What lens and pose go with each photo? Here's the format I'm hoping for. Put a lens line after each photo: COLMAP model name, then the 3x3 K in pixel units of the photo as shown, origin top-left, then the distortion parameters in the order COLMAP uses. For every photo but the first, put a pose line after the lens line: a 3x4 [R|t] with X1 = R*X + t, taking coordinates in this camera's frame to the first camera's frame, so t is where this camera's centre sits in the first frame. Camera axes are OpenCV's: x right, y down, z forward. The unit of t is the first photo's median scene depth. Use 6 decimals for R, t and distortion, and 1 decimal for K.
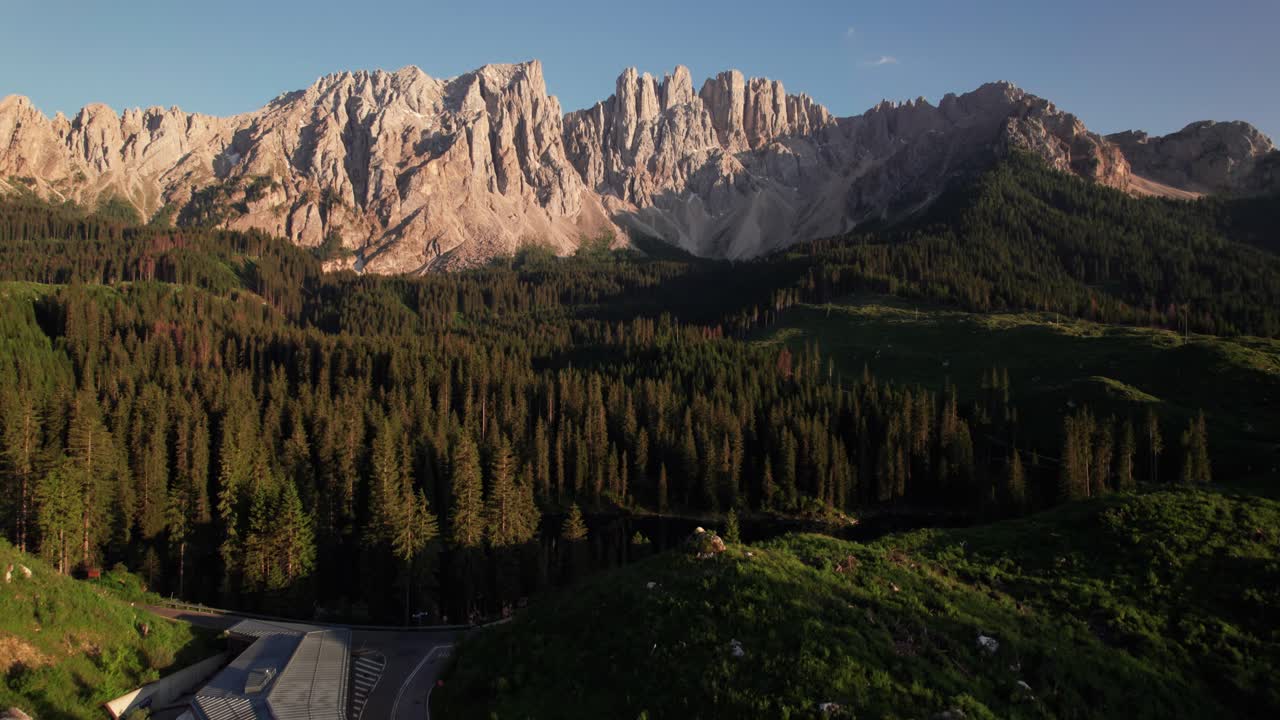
lens RADIAL K [[964.4, 0, 640.0], [0, 964.4, 360.0], [0, 0, 1]] dist [-0.007783, 0.005405]
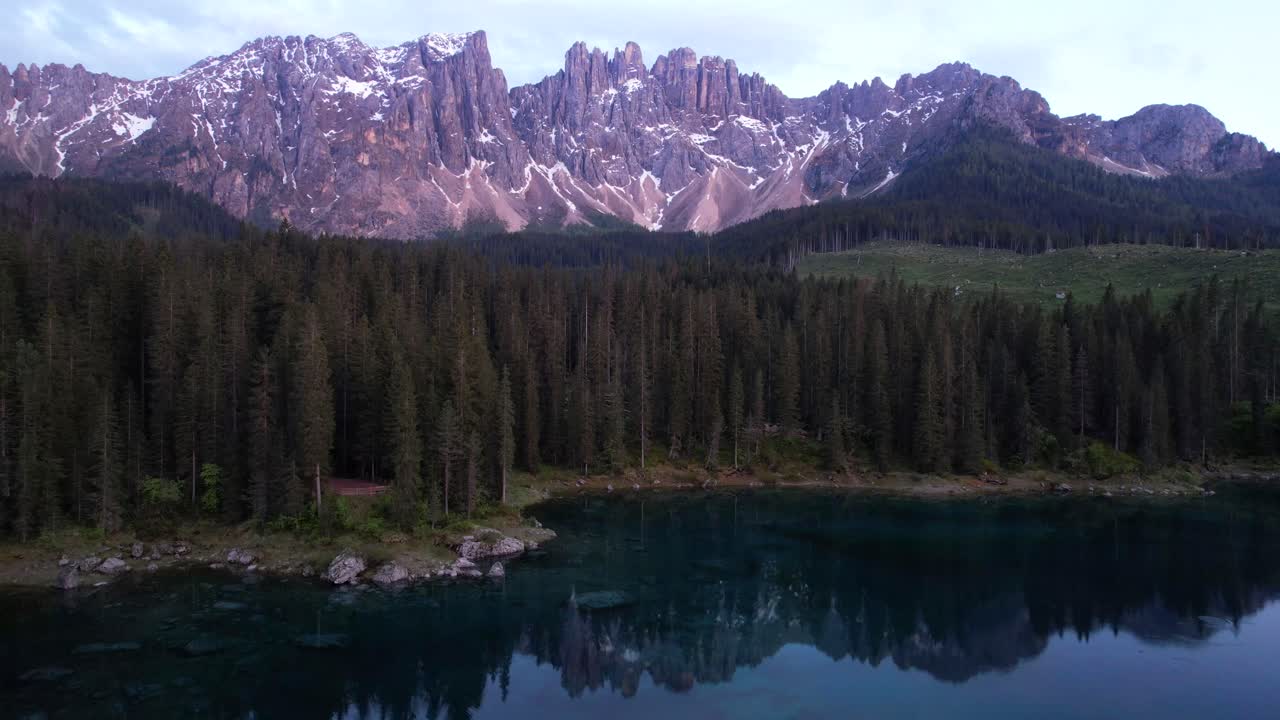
lens RADIAL K [[966.0, 0, 663.3], [0, 966.0, 359.4], [0, 0, 1]] dist [-0.045945, 0.086005]
pose [[0.996395, -0.001902, 0.084815, -0.012701], [0.001248, 0.999969, 0.007769, 0.009393], [-0.084827, -0.007636, 0.996366, 0.050404]]
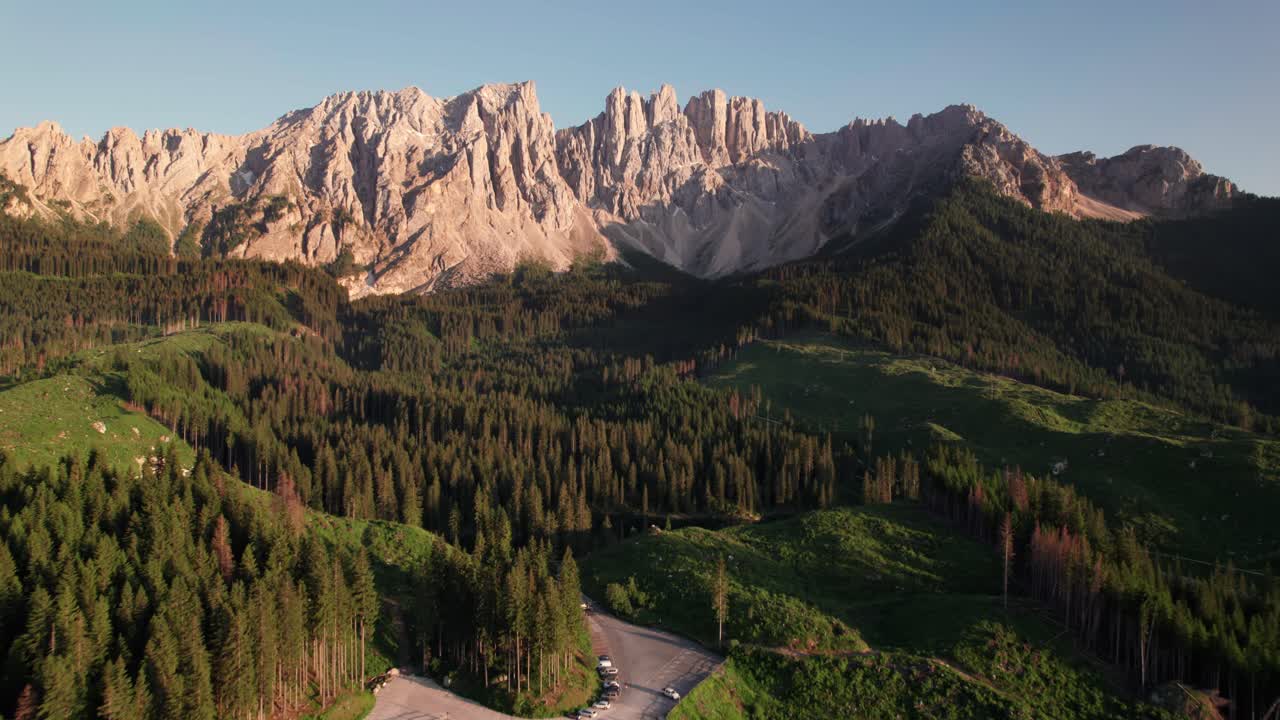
lens RADIAL K [[946.9, 0, 647.1], [0, 946.9, 375.1], [0, 0, 1]] dist [-0.007521, -0.011655]
pose [[0.999807, -0.002891, 0.019444, -0.000467], [0.002469, 0.999762, 0.021696, -0.012505], [-0.019502, -0.021644, 0.999576, -0.067672]]
